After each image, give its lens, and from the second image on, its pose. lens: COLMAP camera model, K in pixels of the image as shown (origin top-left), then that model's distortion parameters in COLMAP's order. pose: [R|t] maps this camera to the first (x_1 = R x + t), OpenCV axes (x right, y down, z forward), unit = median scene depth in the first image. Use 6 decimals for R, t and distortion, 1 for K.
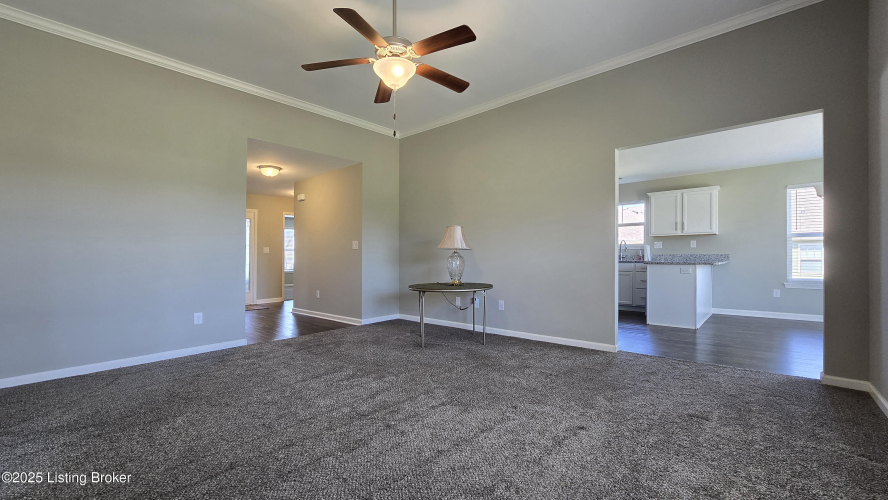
lens RADIAL K [[370.1, 0, 441.5], [0, 370.1, 256.5], [0, 0, 1]] dist [0.002055, 0.000109]
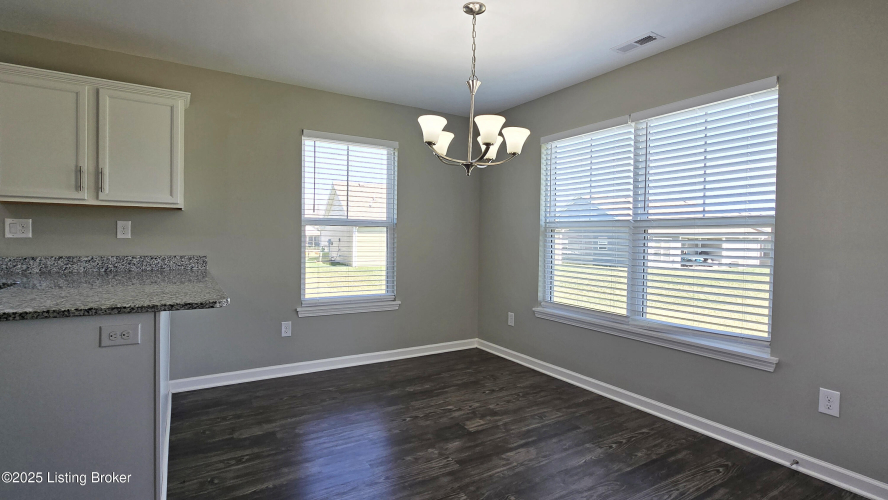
lens RADIAL K [[428.7, 0, 443.3], [0, 428.7, 250.6], [0, 0, 1]] dist [-0.003464, -0.000374]
pose [[0.293728, -0.008074, 0.955855, 0.347579], [-0.008689, 0.999900, 0.011116, -0.020468], [-0.955849, -0.011571, 0.293629, 0.550184]]
